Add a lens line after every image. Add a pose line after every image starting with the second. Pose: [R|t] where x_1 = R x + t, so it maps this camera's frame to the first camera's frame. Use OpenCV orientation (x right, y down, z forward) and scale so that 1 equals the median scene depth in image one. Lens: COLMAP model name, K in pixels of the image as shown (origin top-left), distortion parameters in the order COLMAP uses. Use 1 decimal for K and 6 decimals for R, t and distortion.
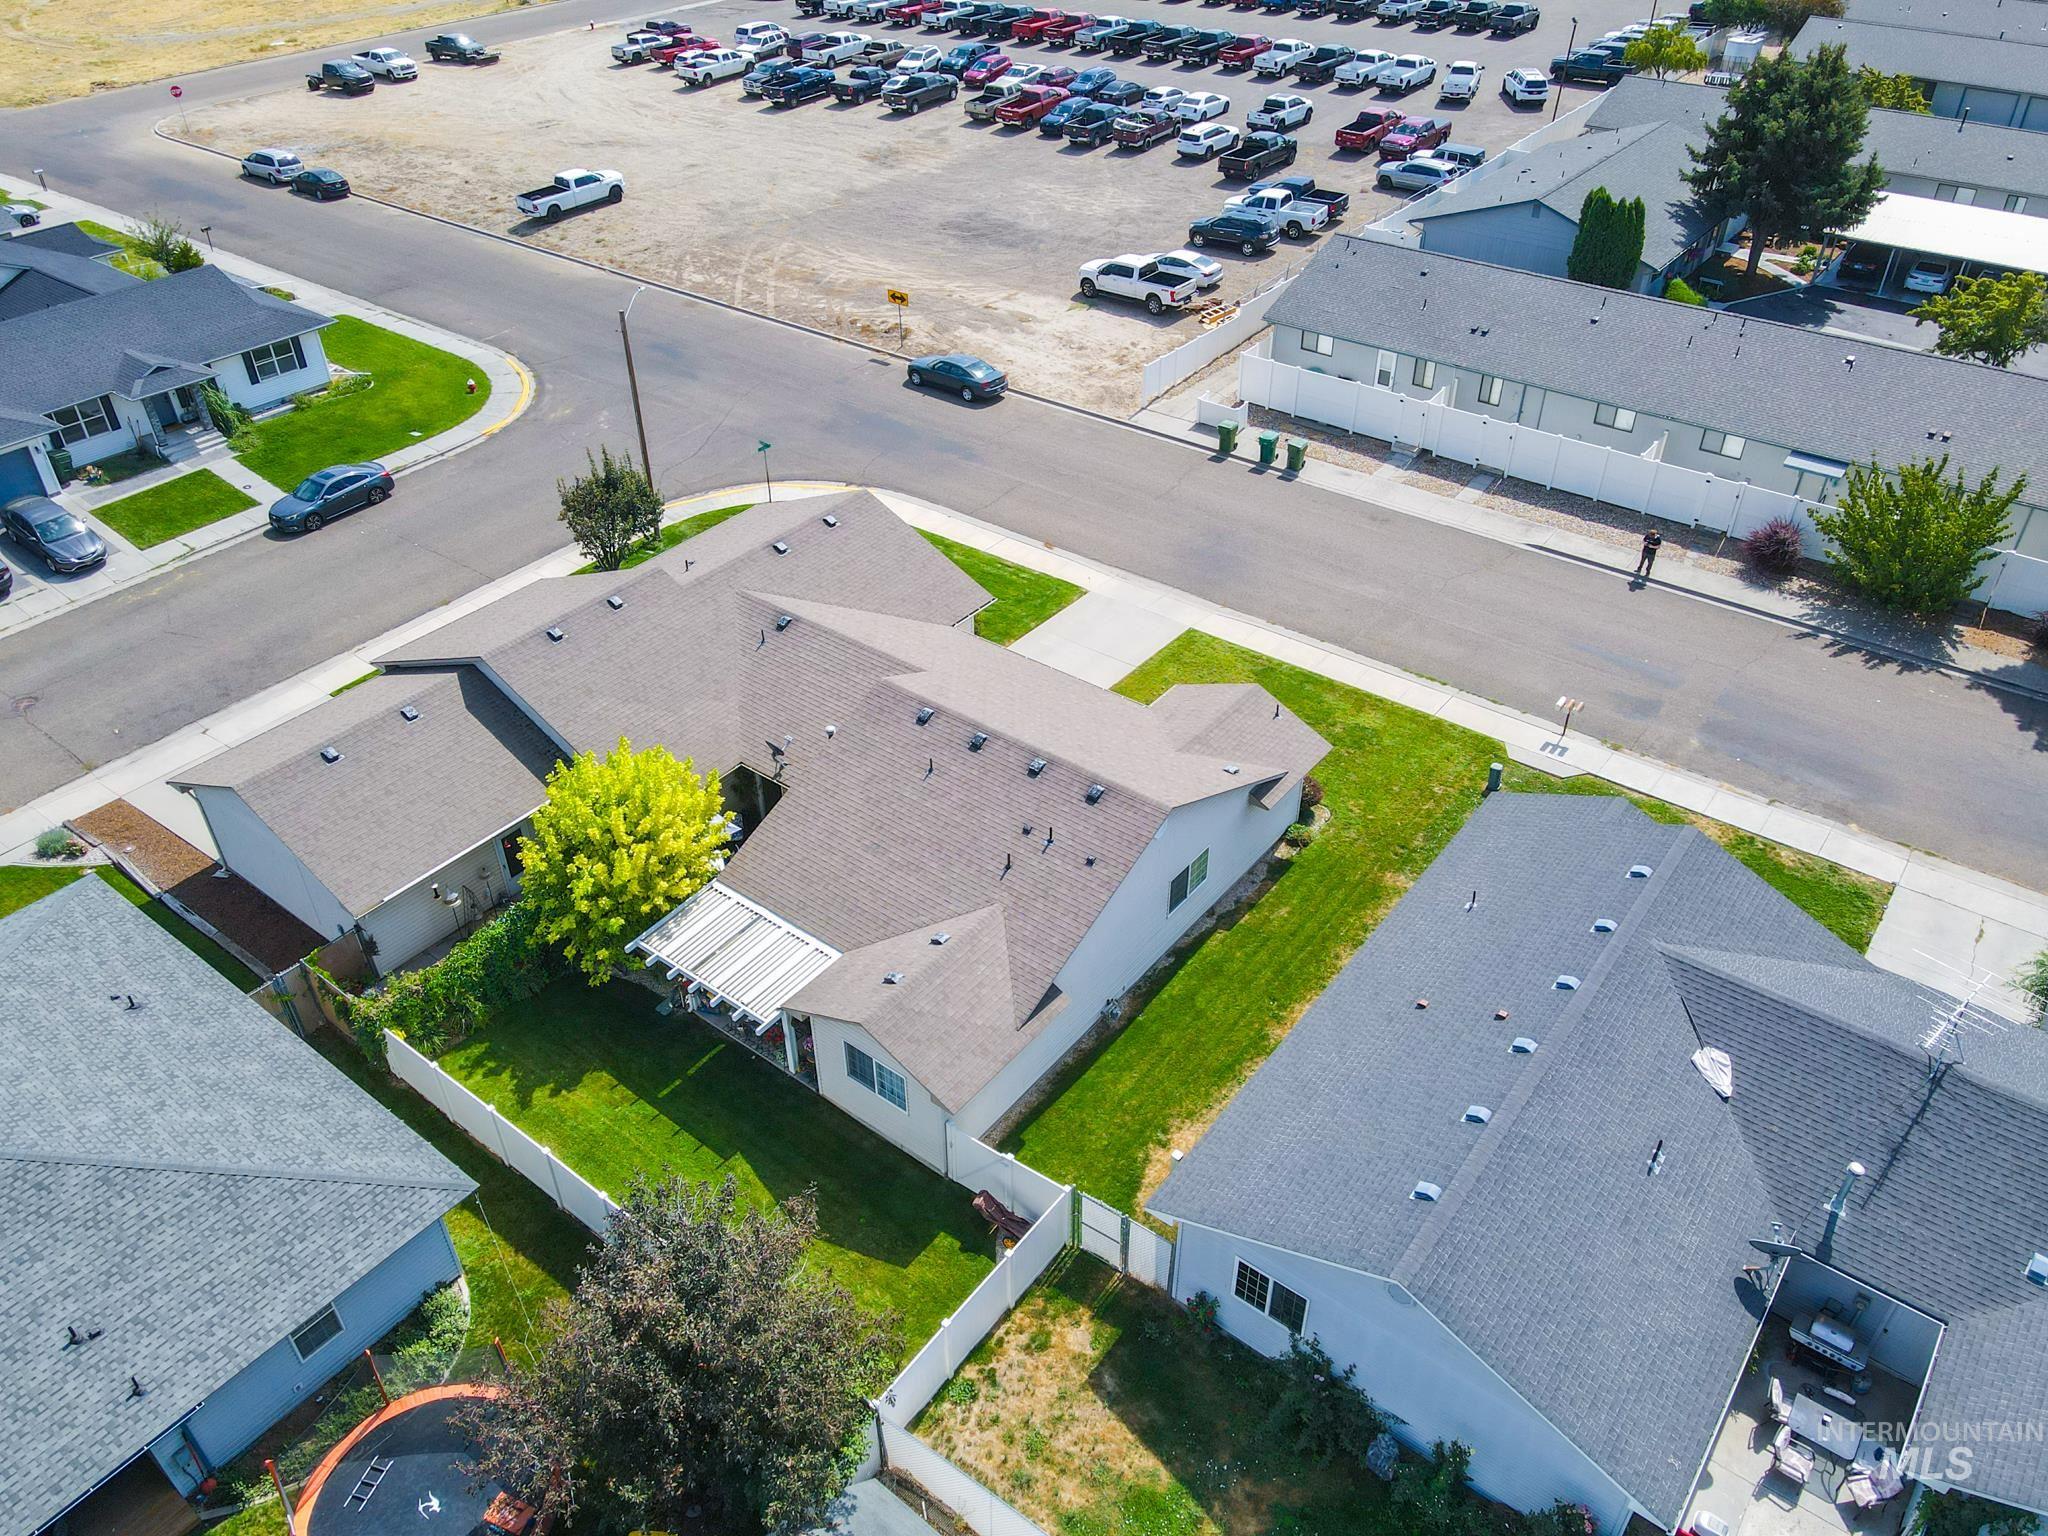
lens RADIAL K [[1490.2, 0, 1028.7], [0, 1490.2, 769.4], [0, 0, 1]] dist [0.009081, 0.011245]
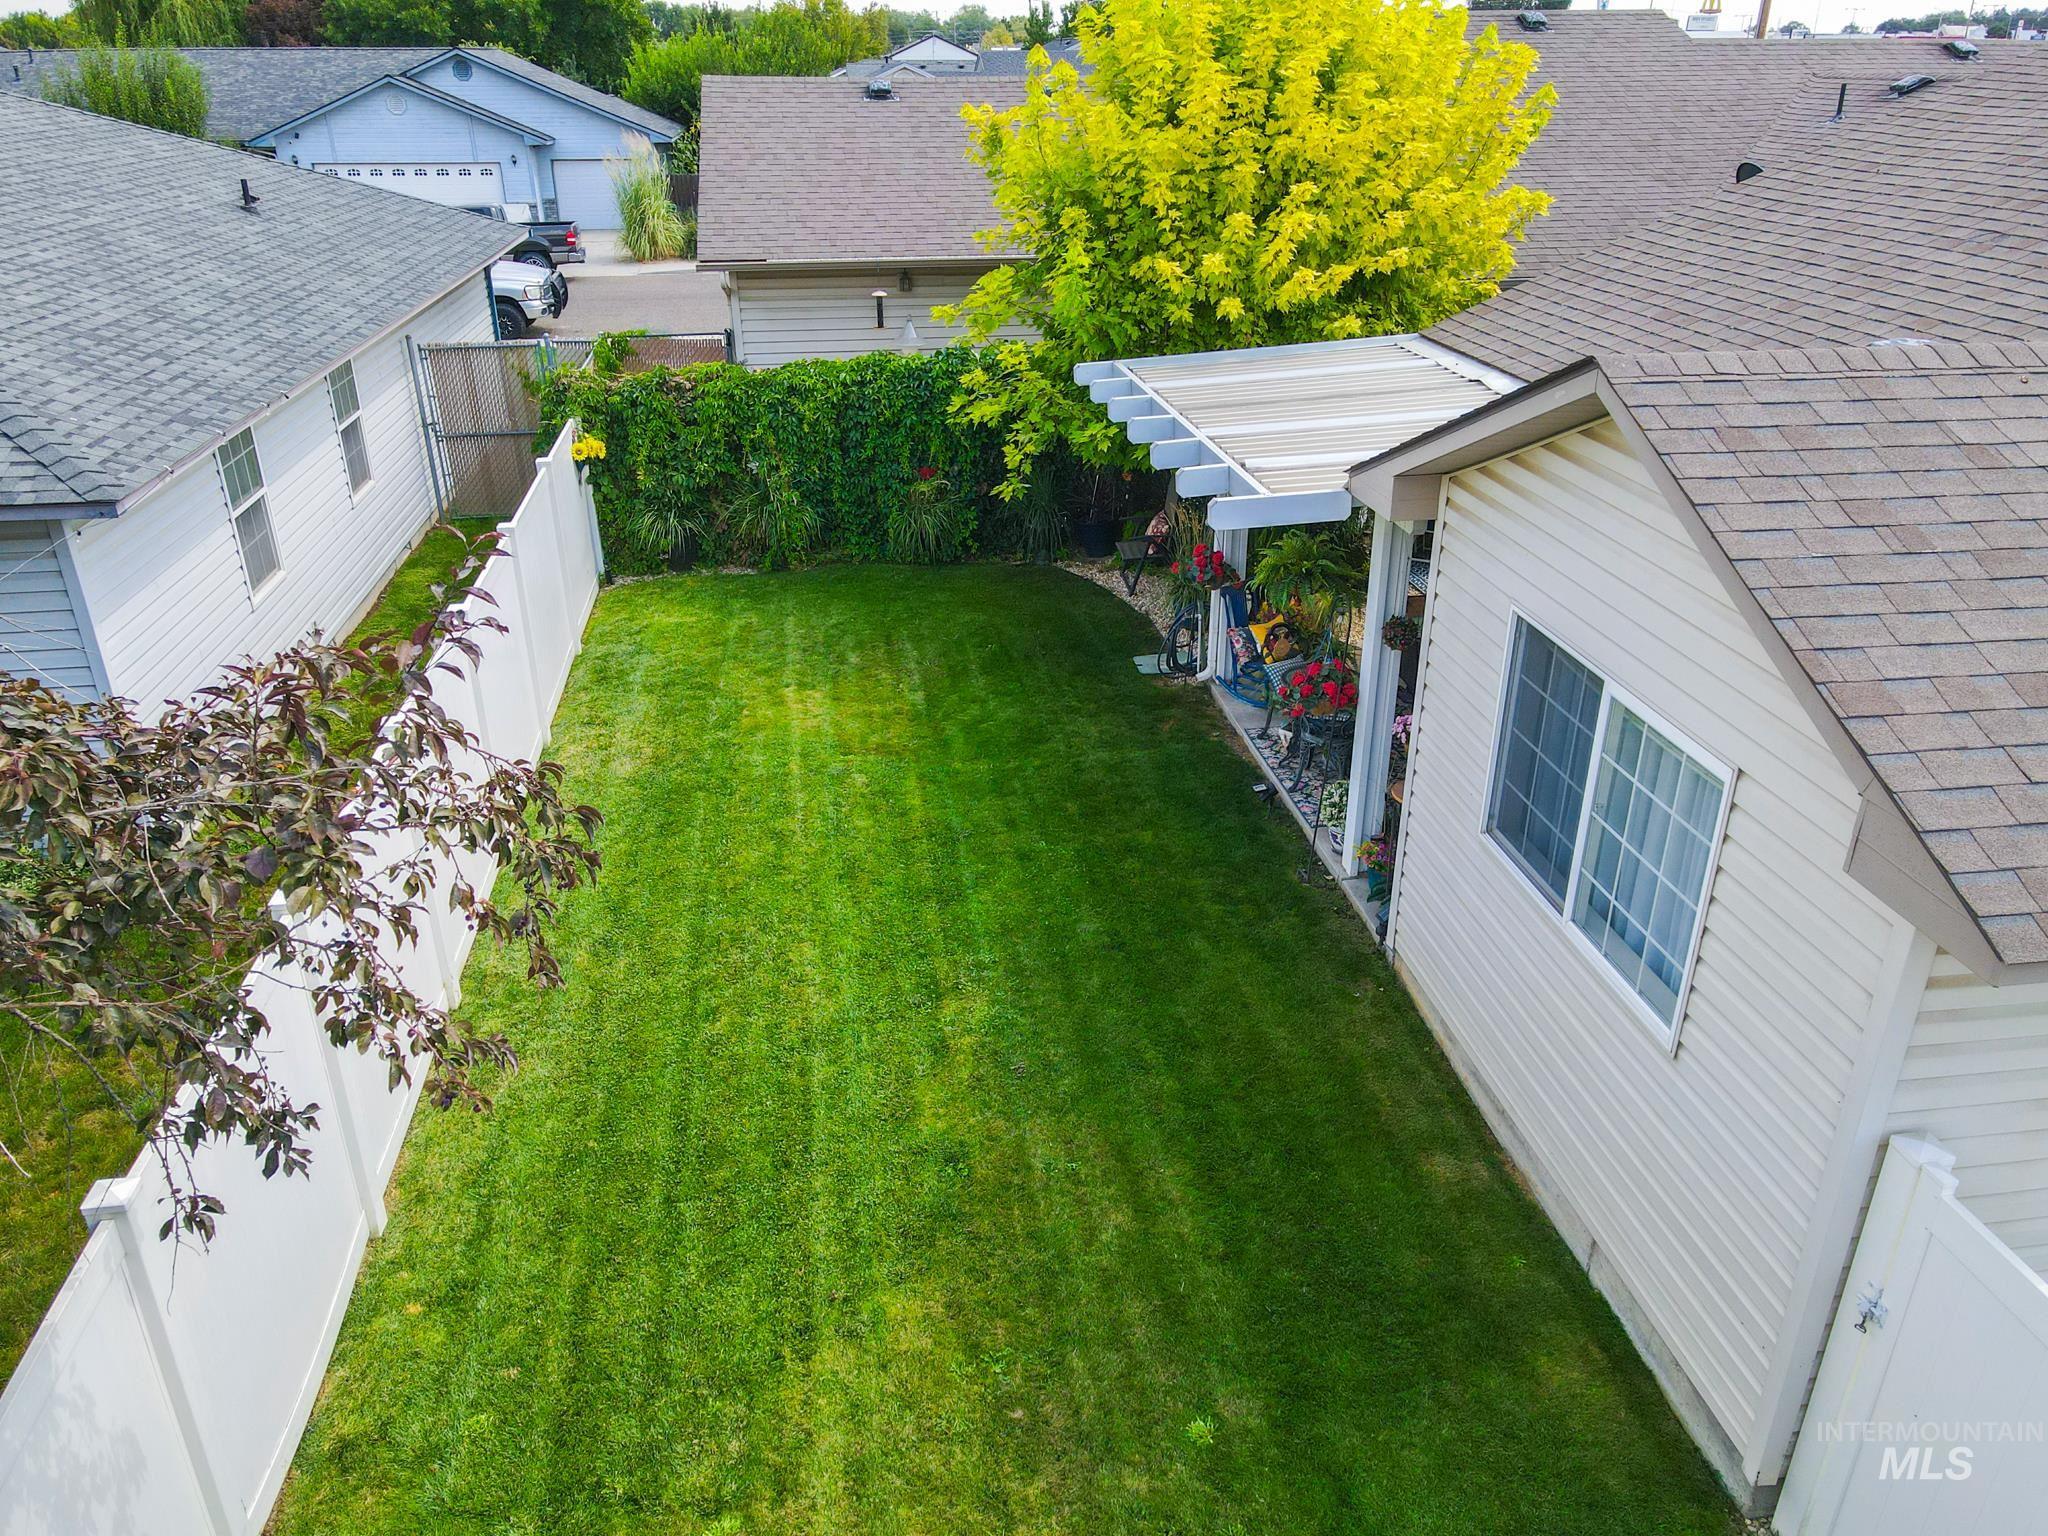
lens RADIAL K [[1490.2, 0, 1028.7], [0, 1490.2, 769.4], [0, 0, 1]] dist [0.009081, 0.011245]
pose [[0.722687, 0.305958, -0.619768, -0.033533], [-0.425852, 0.903377, -0.050602, 0.232340], [0.544402, 0.300499, 0.783152, 0.763748]]
